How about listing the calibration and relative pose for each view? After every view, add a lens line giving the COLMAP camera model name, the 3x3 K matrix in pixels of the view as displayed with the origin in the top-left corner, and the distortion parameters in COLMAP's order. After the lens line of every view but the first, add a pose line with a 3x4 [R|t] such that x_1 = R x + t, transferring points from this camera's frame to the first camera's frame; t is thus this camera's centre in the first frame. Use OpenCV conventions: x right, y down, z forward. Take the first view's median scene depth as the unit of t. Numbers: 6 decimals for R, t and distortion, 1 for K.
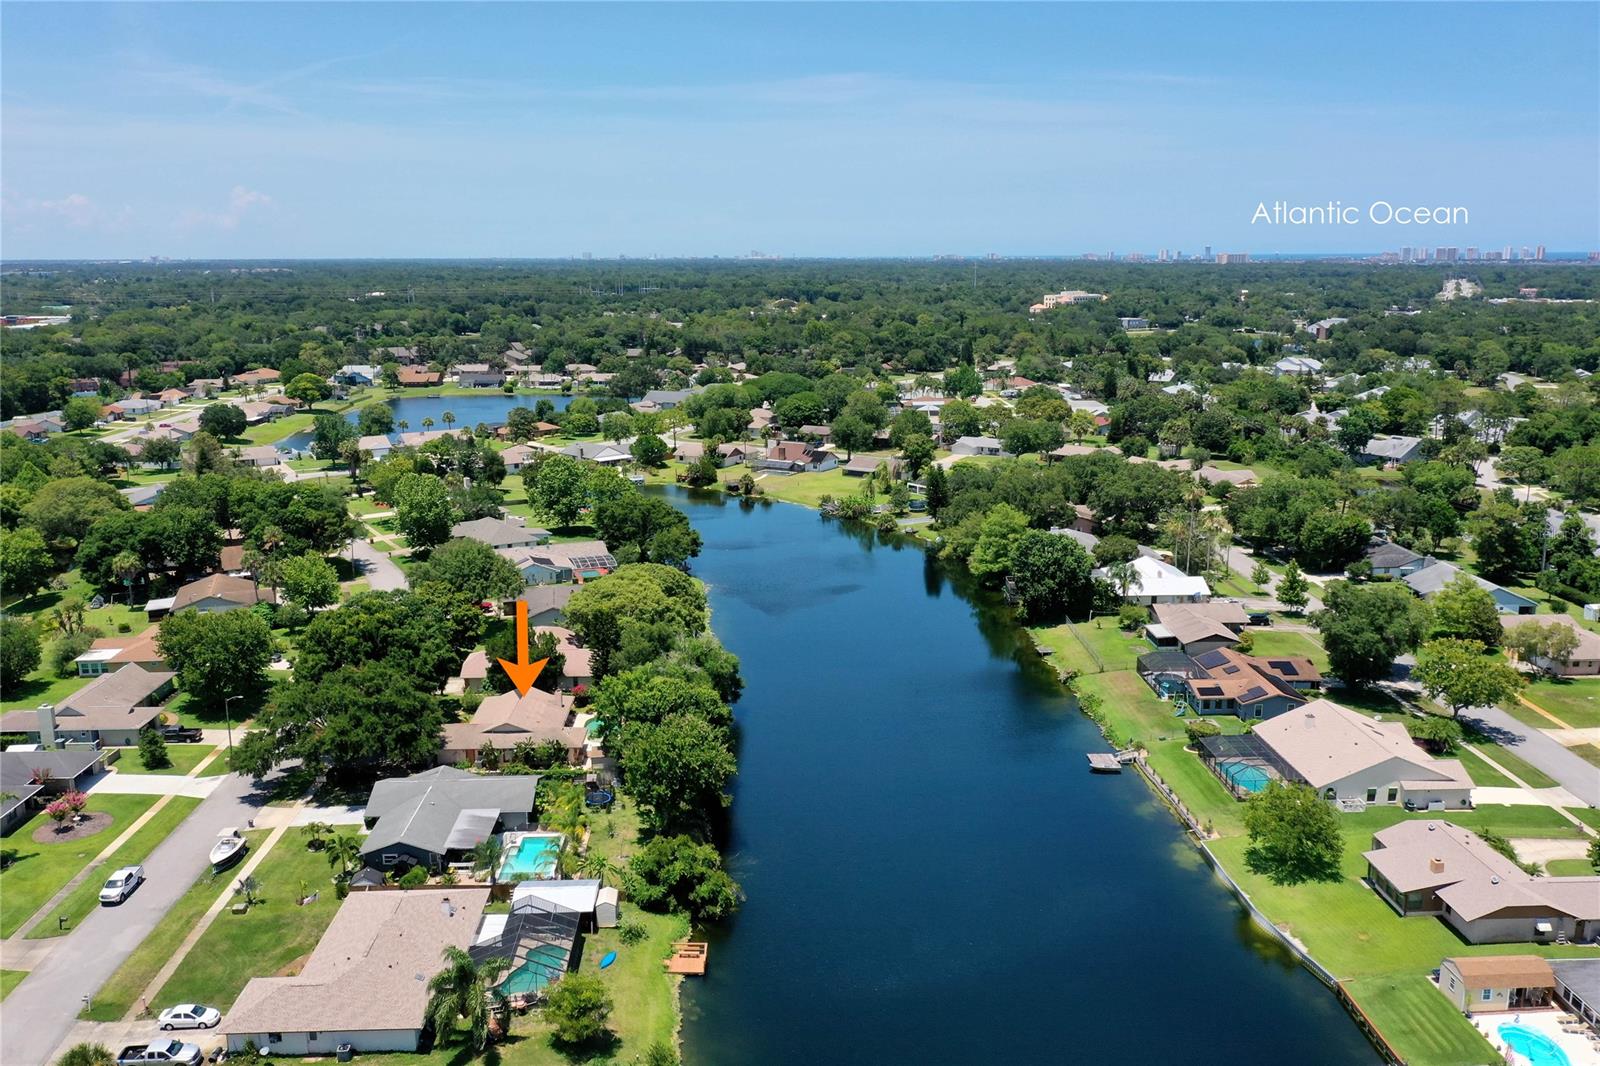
lens RADIAL K [[1310.4, 0, 800.0], [0, 1310.4, 533.0], [0, 0, 1]] dist [0.001444, -0.002434]
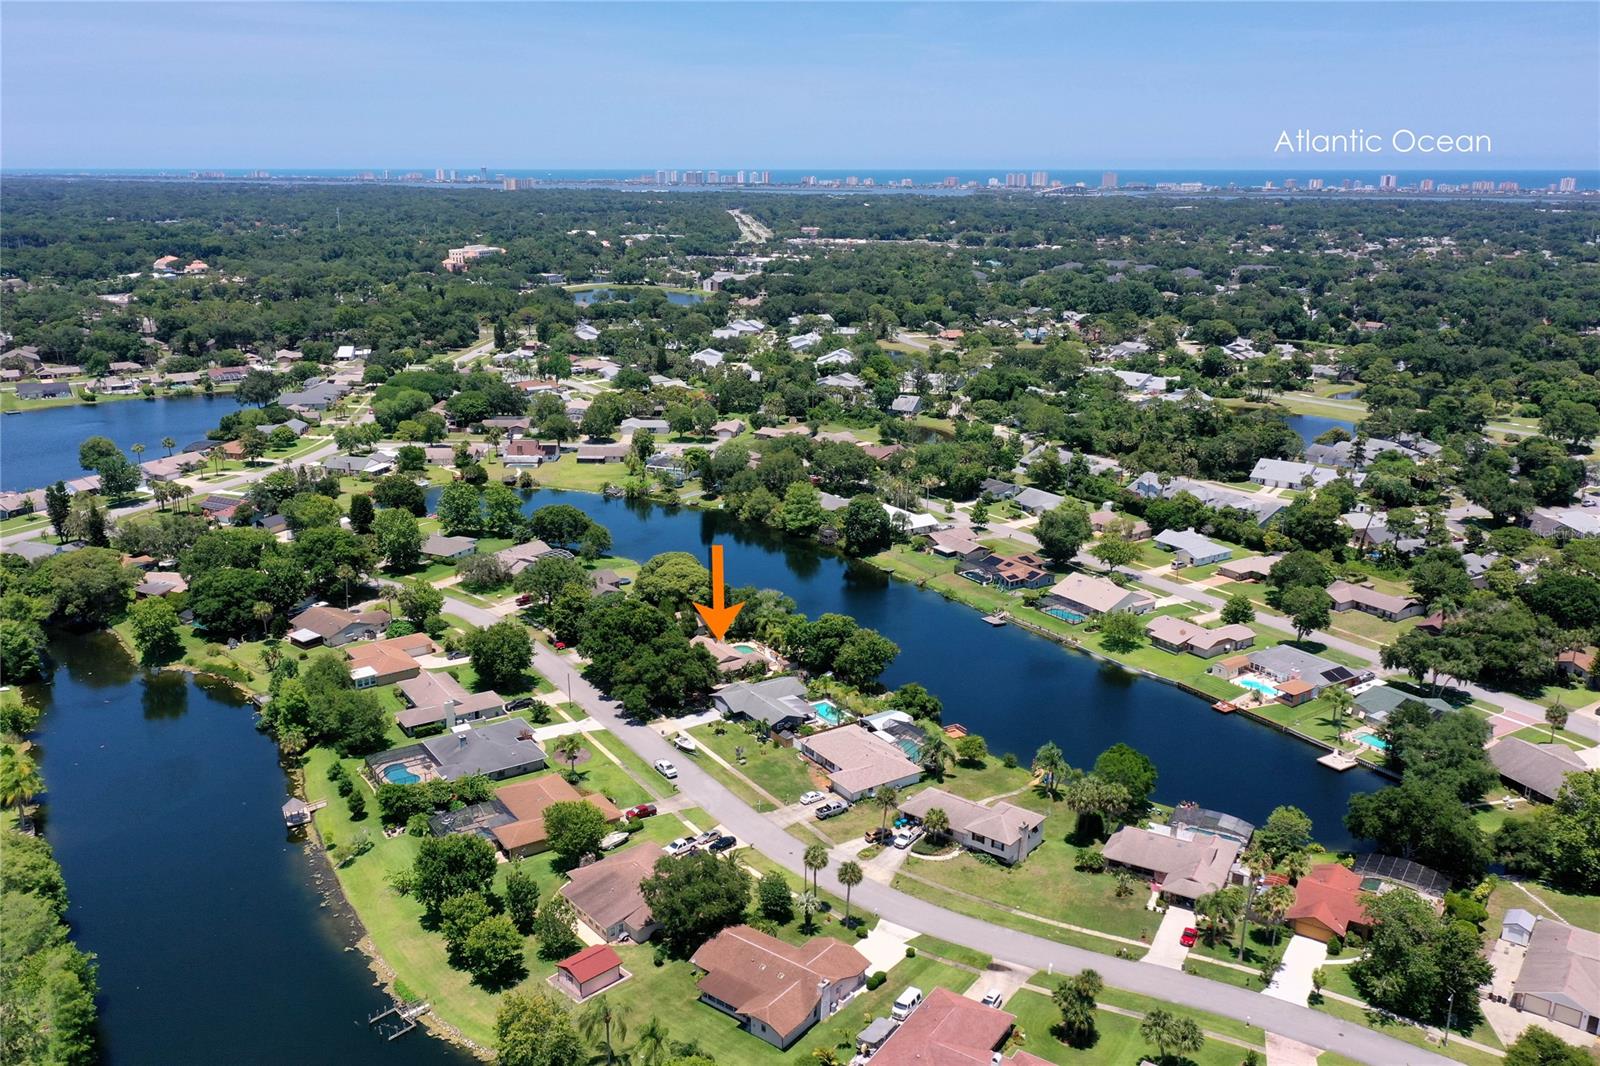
lens RADIAL K [[1254.4, 0, 800.0], [0, 1254.4, 533.0], [0, 0, 1]] dist [0.003512, 0.000648]
pose [[0.860457, -0.135419, 0.491198, -0.908706], [0.101328, 0.990258, 0.095506, -0.161547], [-0.499346, -0.032407, 0.865796, -0.473354]]
